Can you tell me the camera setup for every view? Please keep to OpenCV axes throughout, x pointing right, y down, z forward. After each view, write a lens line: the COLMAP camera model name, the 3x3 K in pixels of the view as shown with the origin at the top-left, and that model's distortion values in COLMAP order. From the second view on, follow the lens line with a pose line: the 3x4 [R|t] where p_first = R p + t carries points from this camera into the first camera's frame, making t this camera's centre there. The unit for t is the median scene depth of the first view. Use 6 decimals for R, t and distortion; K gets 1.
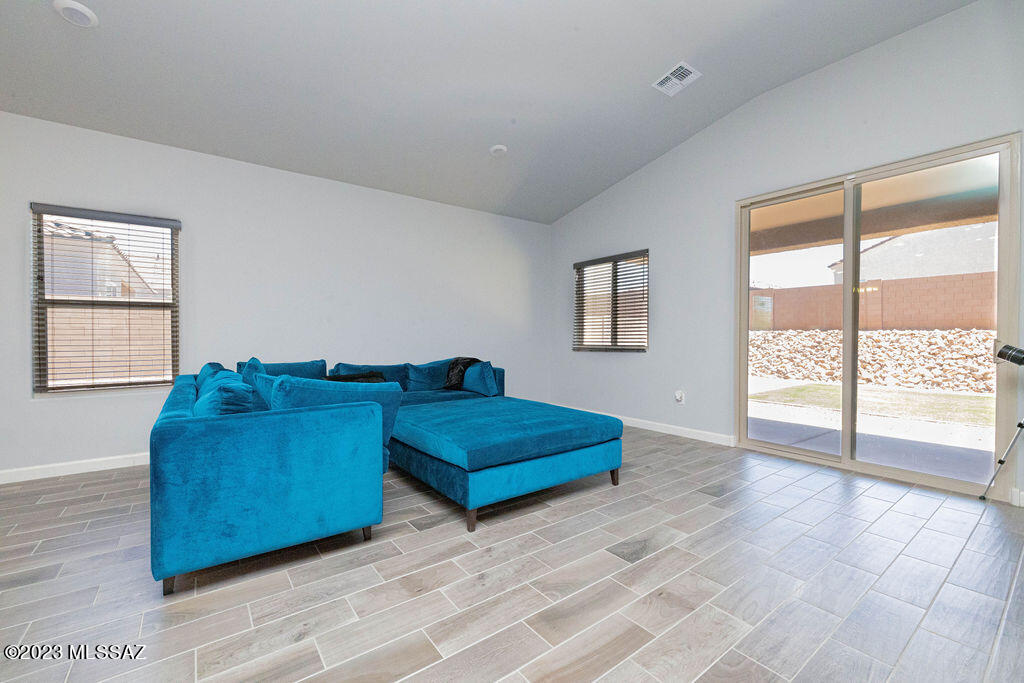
lens RADIAL K [[429.4, 0, 510.3], [0, 429.4, 339.9], [0, 0, 1]] dist [0.000507, 0.000245]
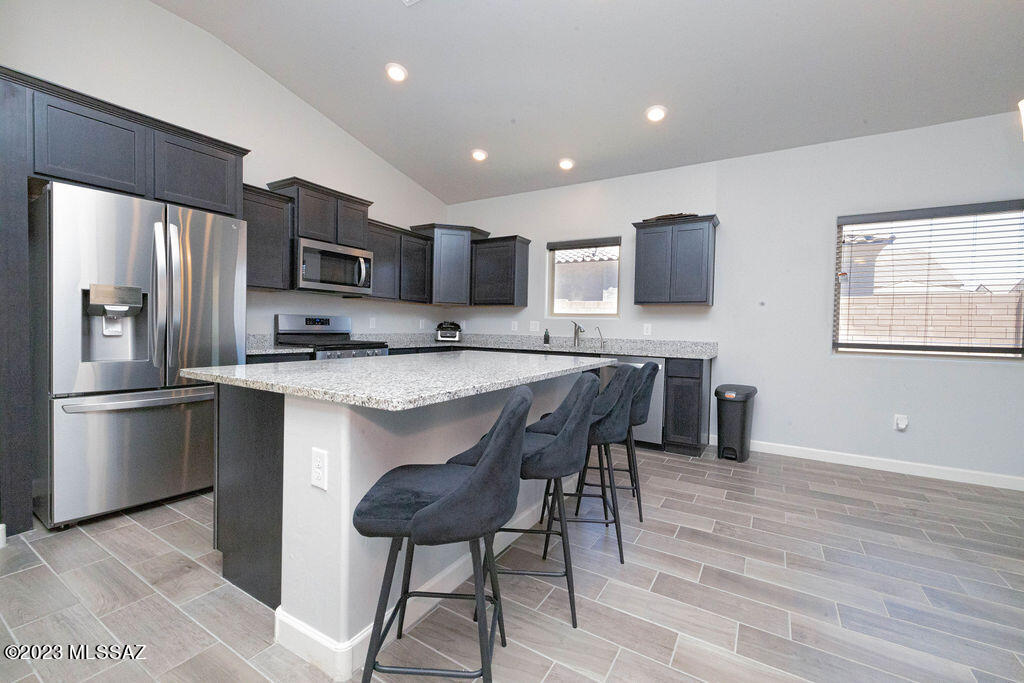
lens RADIAL K [[429.4, 0, 509.3], [0, 429.4, 336.9], [0, 0, 1]] dist [0.000507, 0.000245]
pose [[0.369853, 0.031061, -0.928571, -0.915026], [-0.028654, 0.999347, 0.022015, -0.004004], [0.928648, 0.018465, 0.370501, -0.608102]]
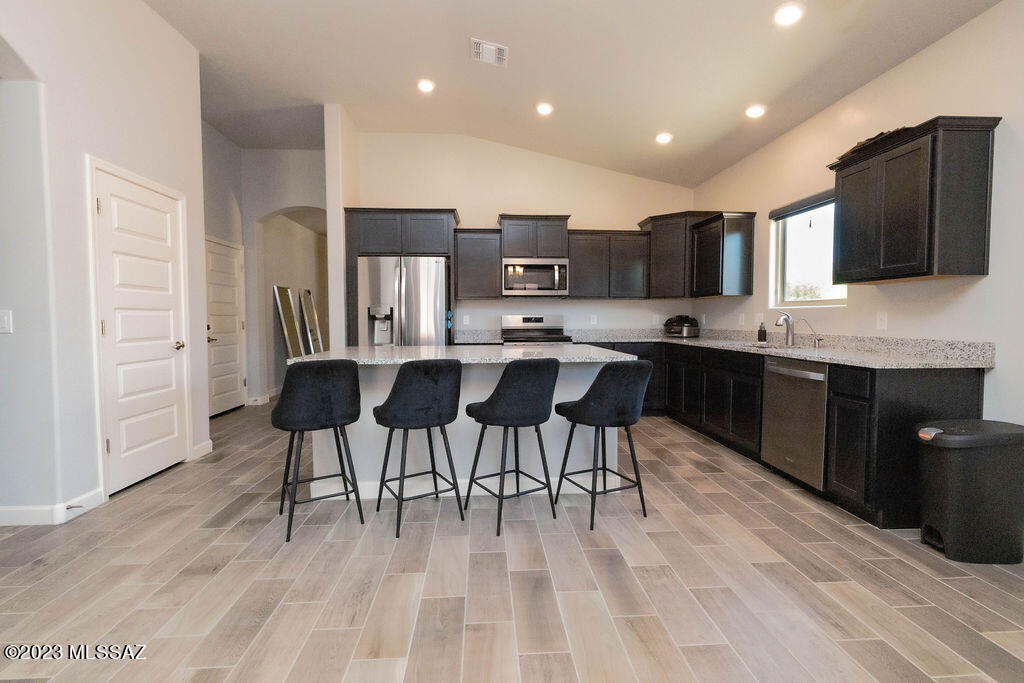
lens RADIAL K [[448.8, 0, 510.3], [0, 448.8, 339.5], [0, 0, 1]] dist [0.001021, 0.000130]
pose [[-0.545941, 0.040964, -0.836822, -0.848765], [-0.003740, 0.998675, 0.051327, -0.016386], [0.837816, 0.031151, -0.545064, 0.141060]]
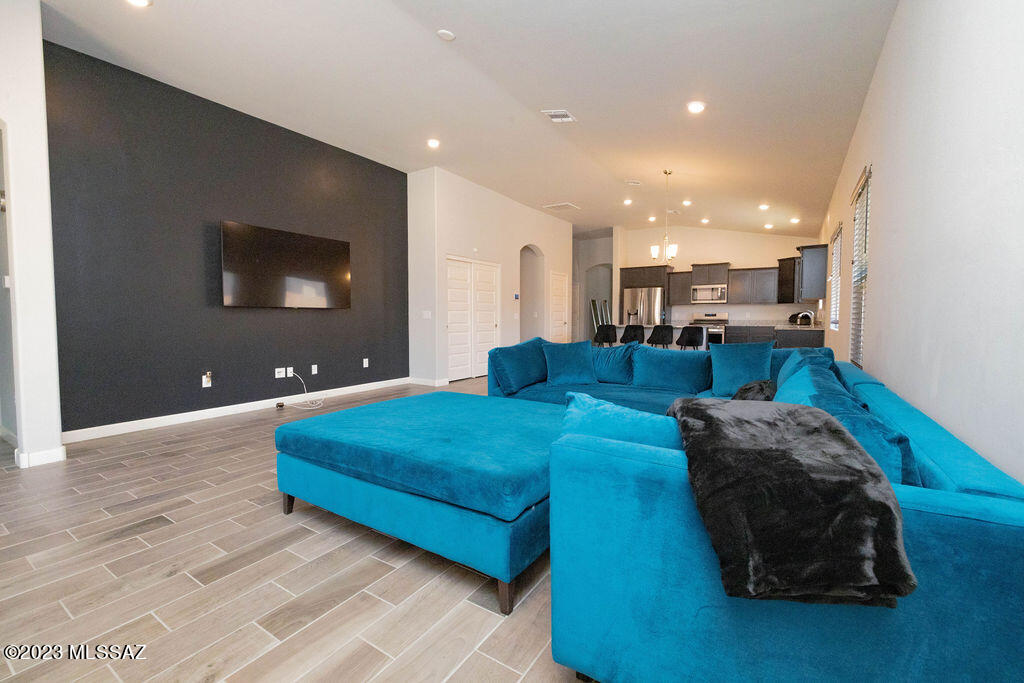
lens RADIAL K [[429.4, 0, 508.8], [0, 429.4, 338.3], [0, 0, 1]] dist [0.000507, 0.000245]
pose [[-0.939781, 0.016262, -0.341389, 0.129048], [-0.002624, 0.998495, 0.054788, -0.002853], [0.341766, 0.052384, -0.938324, 1.685585]]
